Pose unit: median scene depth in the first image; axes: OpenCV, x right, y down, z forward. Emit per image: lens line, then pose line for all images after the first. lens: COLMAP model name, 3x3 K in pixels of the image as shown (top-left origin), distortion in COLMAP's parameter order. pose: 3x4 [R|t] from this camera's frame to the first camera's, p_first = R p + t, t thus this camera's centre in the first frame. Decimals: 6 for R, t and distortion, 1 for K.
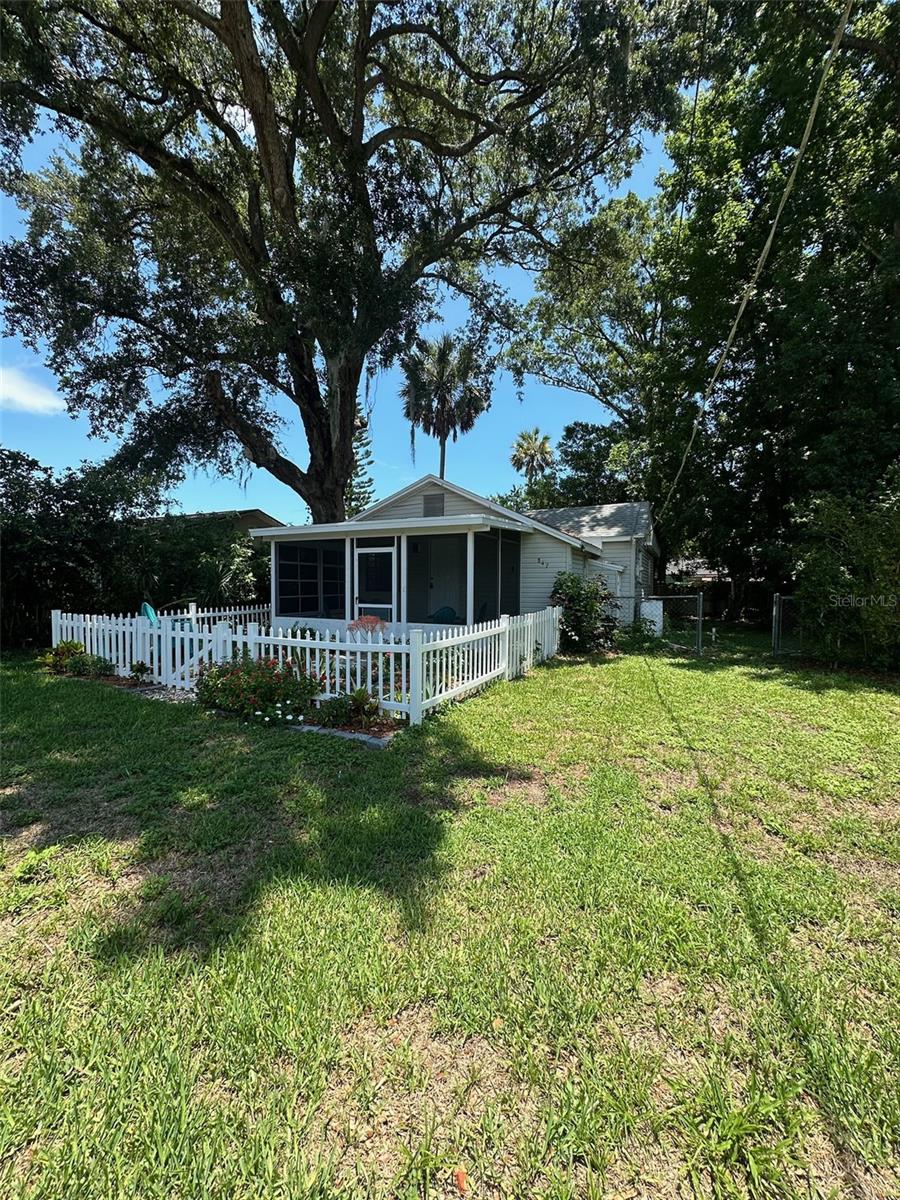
lens RADIAL K [[476.9, 0, 452.6], [0, 476.9, 599.0], [0, 0, 1]] dist [-0.005533, 0.001265]
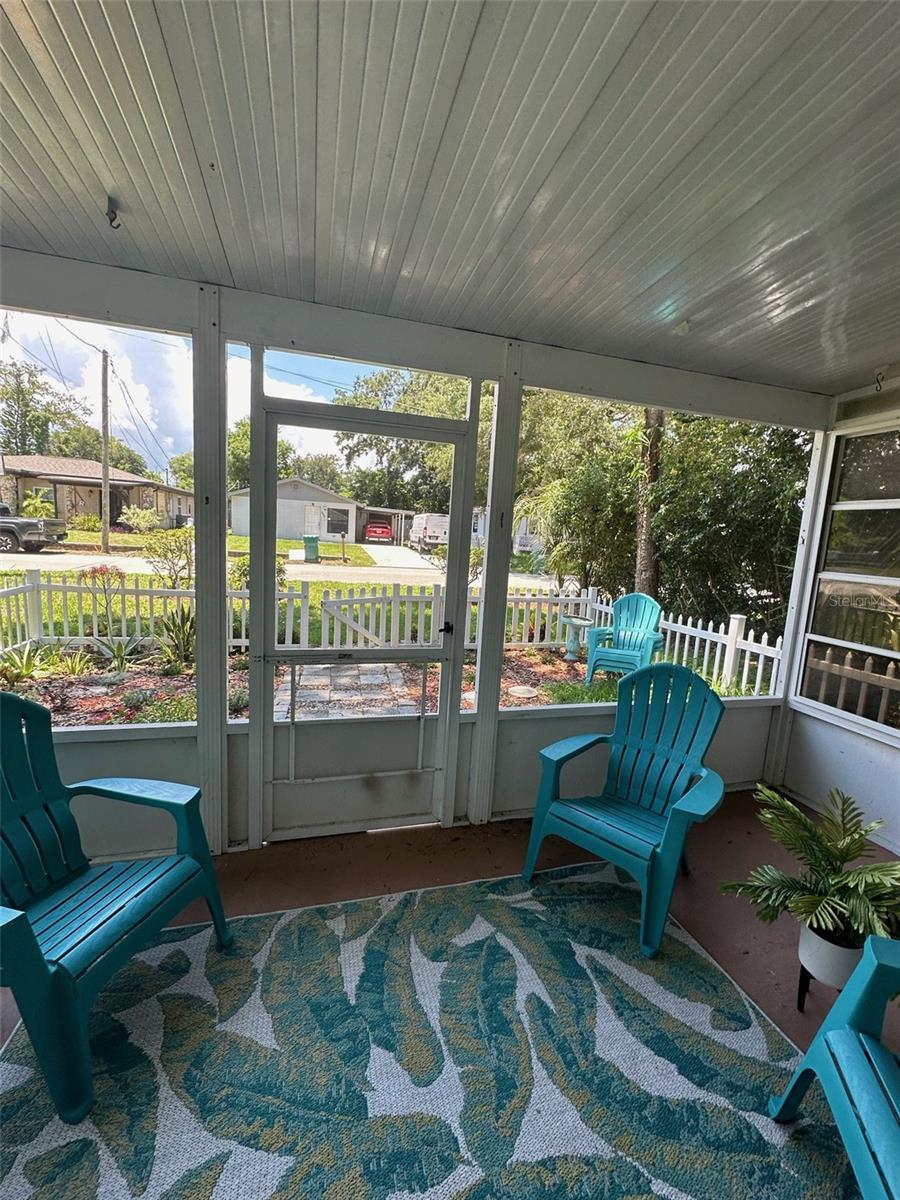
lens RADIAL K [[476.9, 0, 451.7], [0, 476.9, 597.0], [0, 0, 1]] dist [-0.005533, 0.001265]
pose [[-0.743080, 0.041981, -0.667884, -0.038120], [-0.086146, 0.983726, 0.157678, -0.058074], [0.663634, 0.174703, -0.727371, 1.172559]]
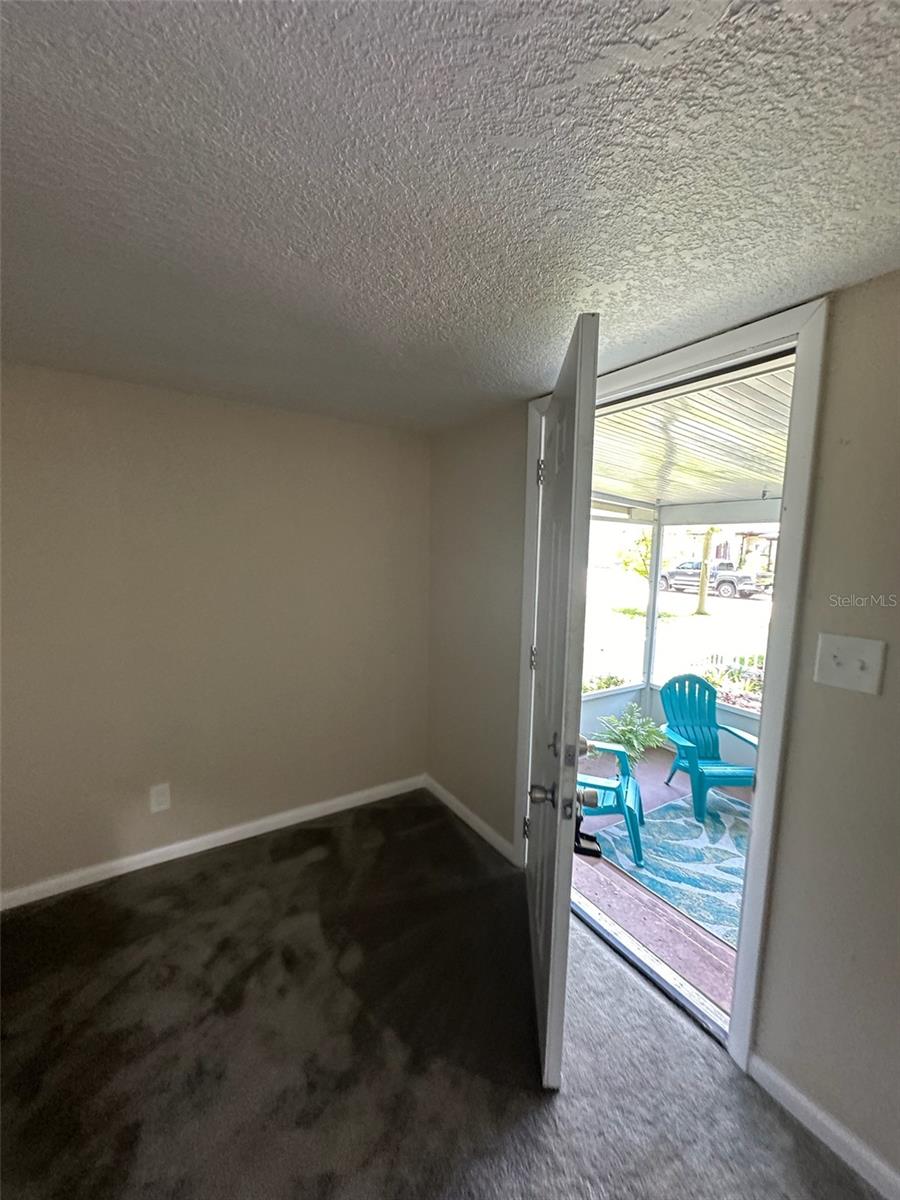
lens RADIAL K [[476.9, 0, 444.5], [0, 476.9, 601.8], [0, 0, 1]] dist [-0.005533, 0.001265]
pose [[-0.845472, -0.078271, 0.528252, -0.058620], [-0.000281, 0.989265, 0.146130, -0.124363], [-0.534019, 0.123400, -0.836418, 1.461264]]
